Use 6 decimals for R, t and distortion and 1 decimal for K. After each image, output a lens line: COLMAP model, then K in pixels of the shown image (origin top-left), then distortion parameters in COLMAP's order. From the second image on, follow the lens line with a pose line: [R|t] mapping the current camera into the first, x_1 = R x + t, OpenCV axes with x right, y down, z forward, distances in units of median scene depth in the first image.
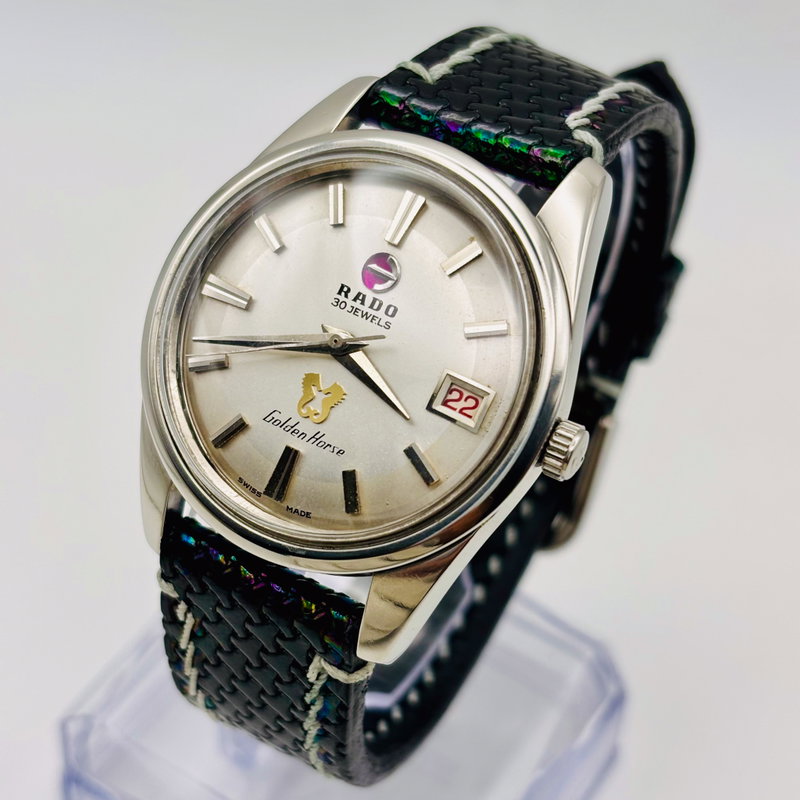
lens RADIAL K [[1716.5, 0, 396.2], [0, 1716.5, 406.4], [0, 0, 1]] dist [0.131338, 0.000000]
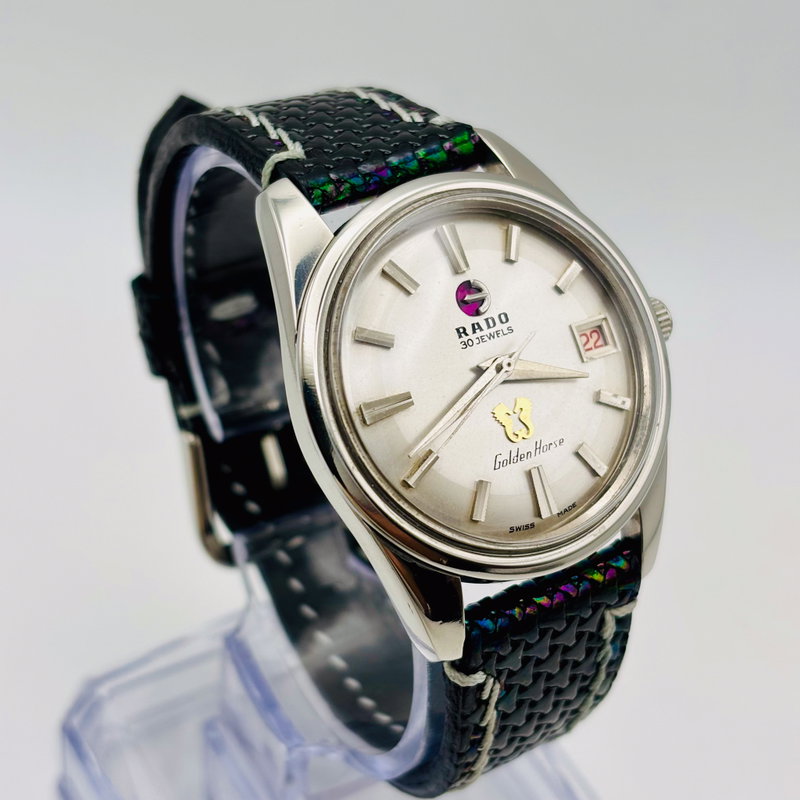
lens RADIAL K [[1716.5, 0, 393.4], [0, 1716.5, 394.8], [0, 0, 1]] dist [0.131338, 0.000000]
pose [[0.455188, -0.582042, 0.673818, -0.802630], [0.579998, 0.768009, 0.271596, -0.356467], [-0.675579, 0.267186, 0.687172, 0.301526]]
